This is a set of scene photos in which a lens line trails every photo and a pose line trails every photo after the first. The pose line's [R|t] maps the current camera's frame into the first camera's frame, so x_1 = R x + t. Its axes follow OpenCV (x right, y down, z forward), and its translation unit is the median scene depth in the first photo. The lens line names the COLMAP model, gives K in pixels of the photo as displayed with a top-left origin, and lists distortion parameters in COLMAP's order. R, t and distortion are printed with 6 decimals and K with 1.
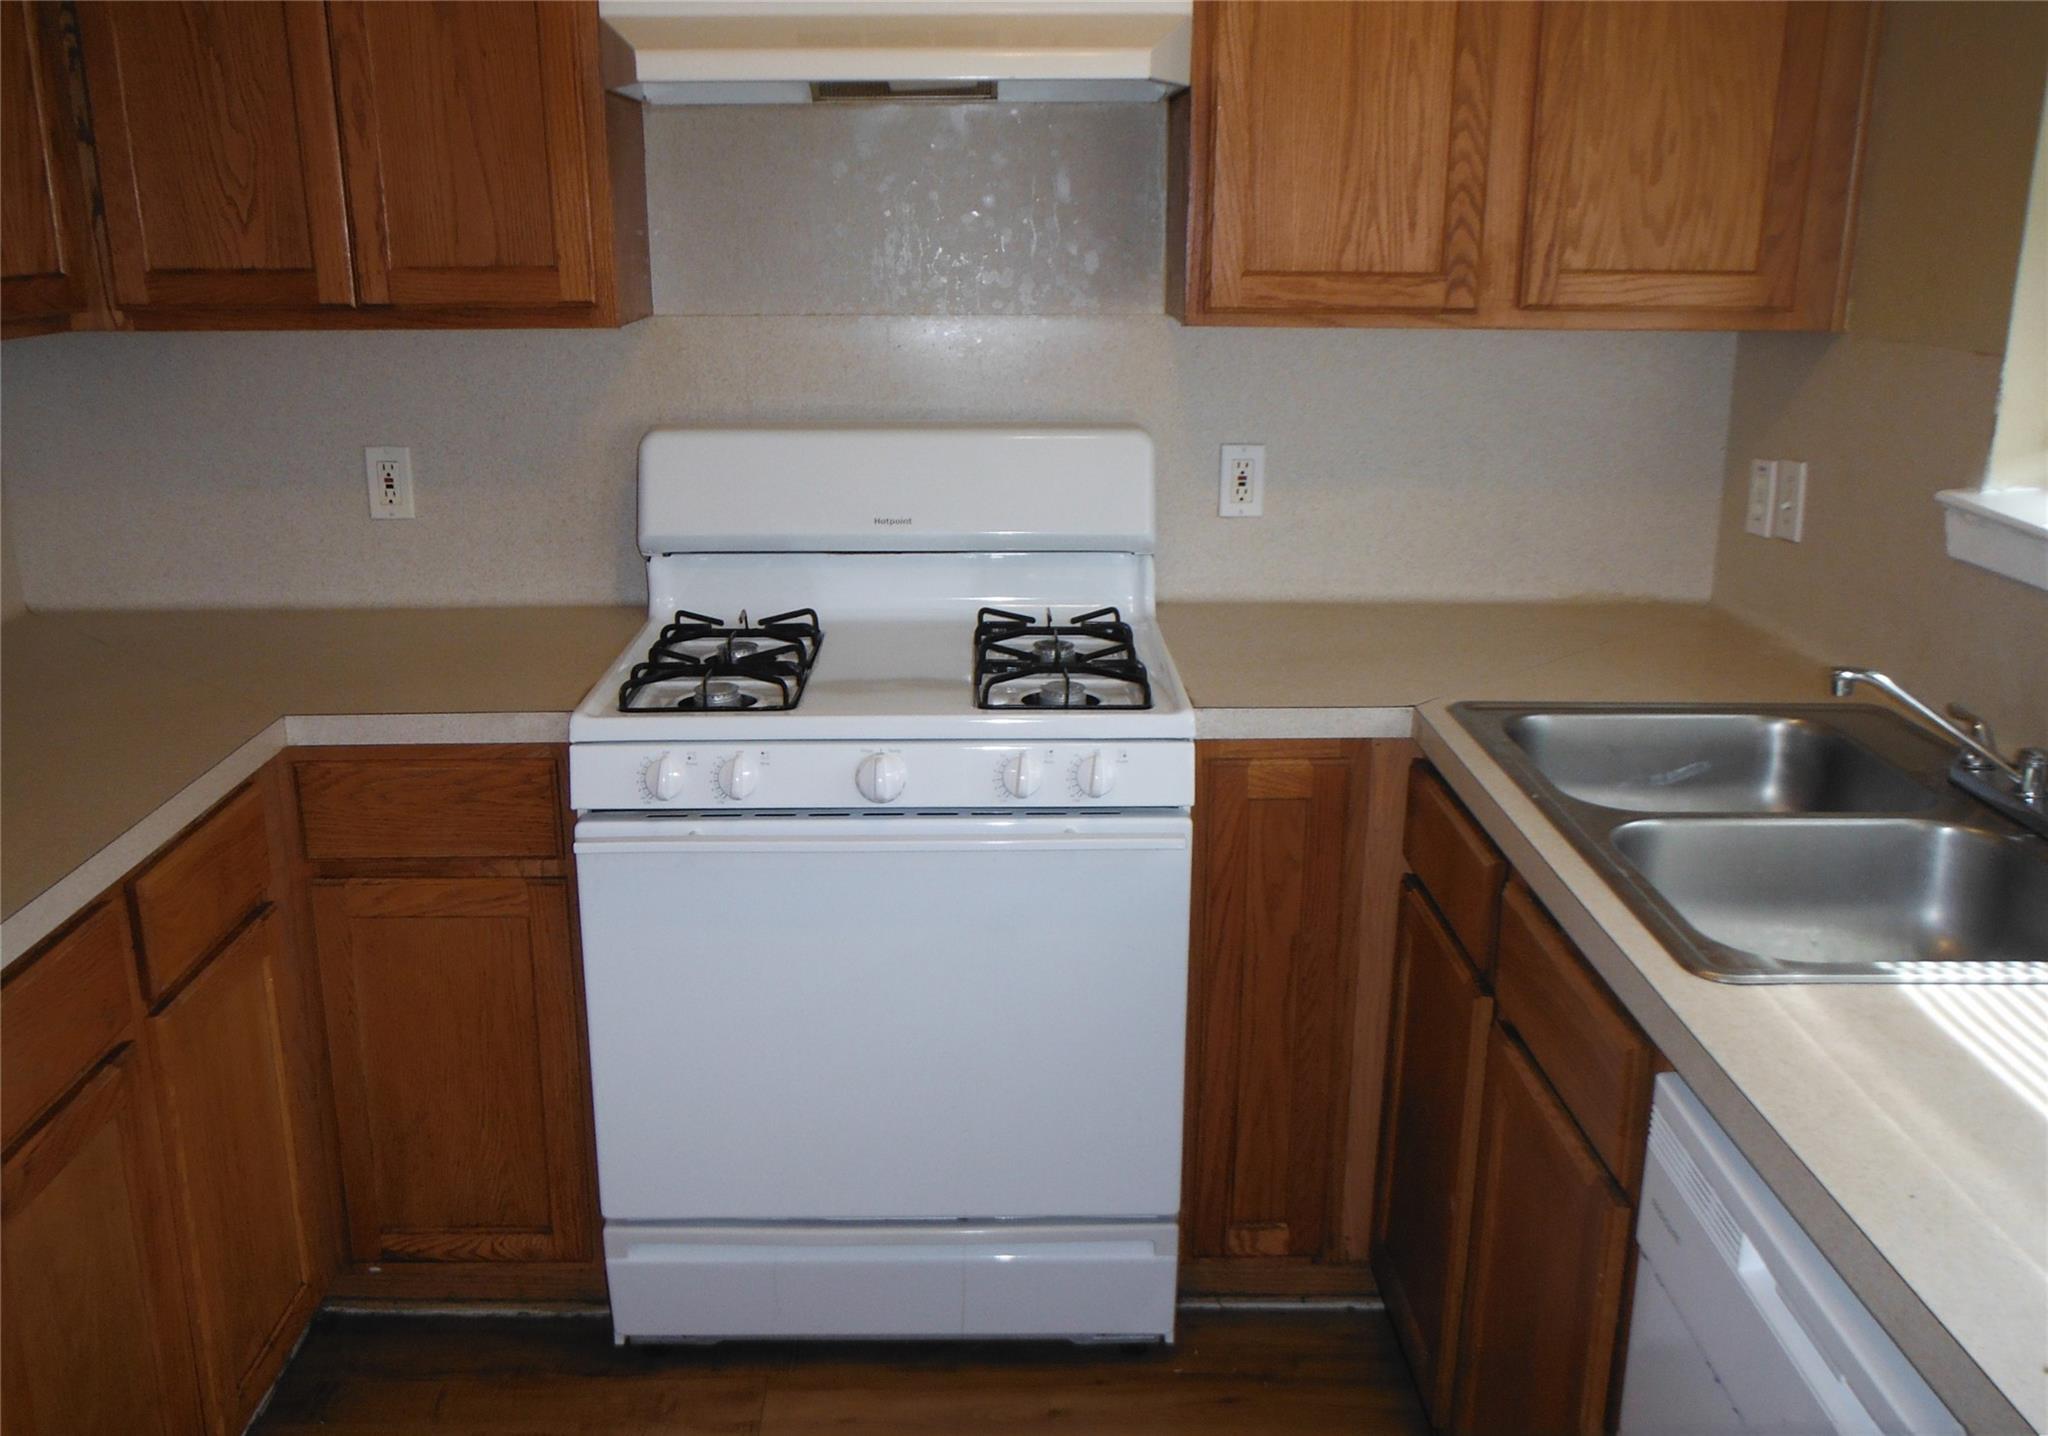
lens RADIAL K [[1800.8, 0, 1024.0], [0, 1800.8, 718.0], [0, 0, 1]] dist [-0.008944, -0.010027]
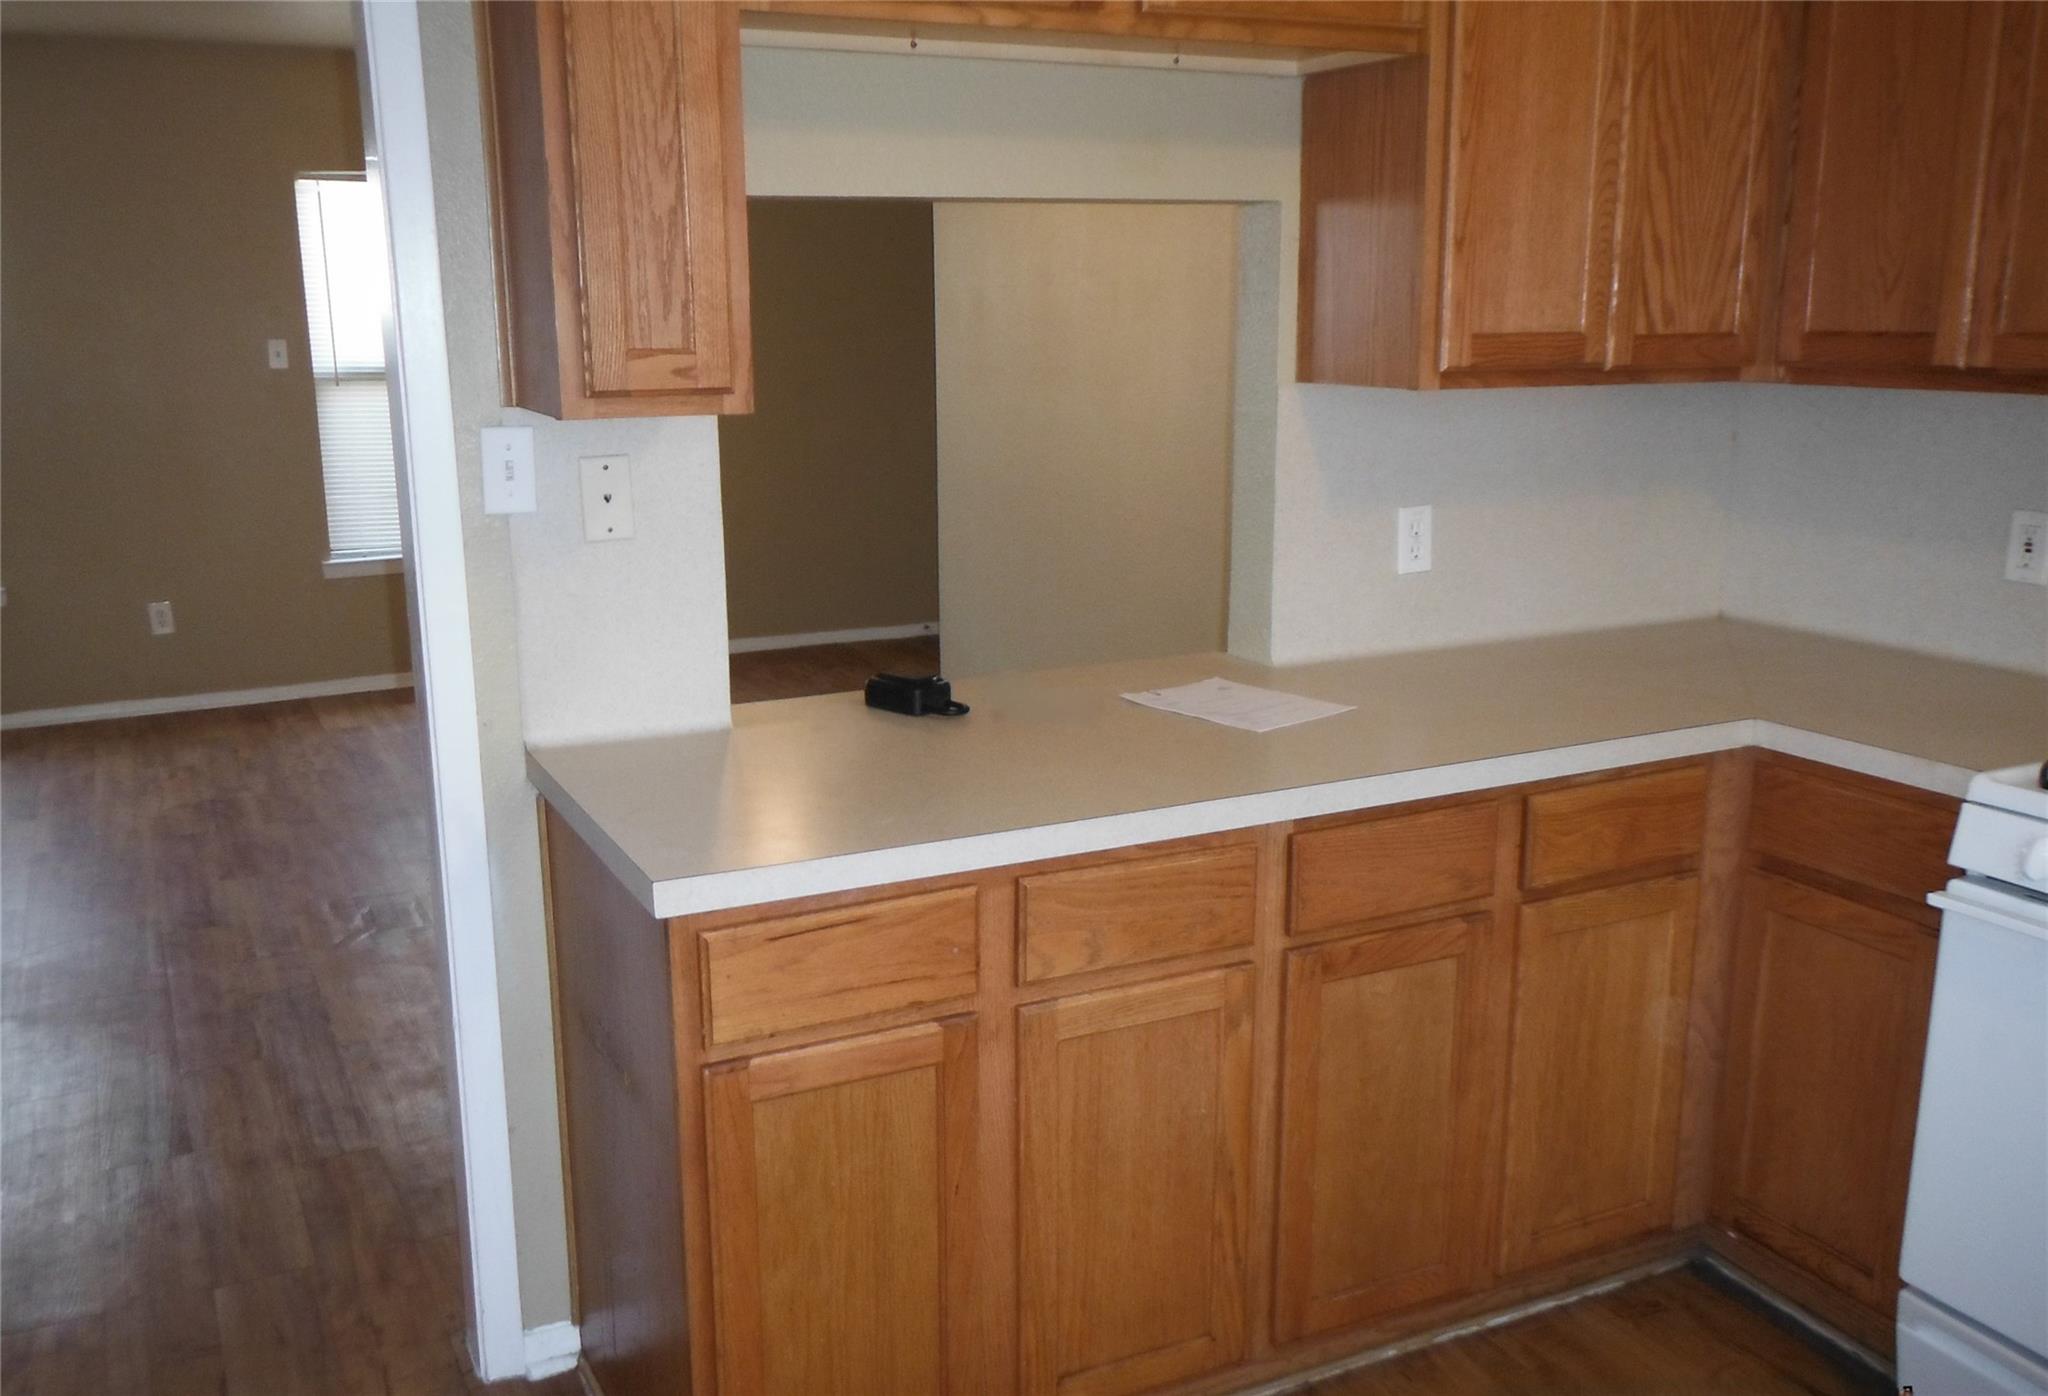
lens RADIAL K [[1789.5, 0, 1024.0], [0, 1789.5, 698.0], [0, 0, 1]] dist [0.045556, 0.002203]
pose [[0.443743, 0.199078, -0.873762, 0.369136], [-0.246393, 0.964539, 0.094629, -0.007142], [0.861616, 0.173298, 0.477059, 0.047650]]
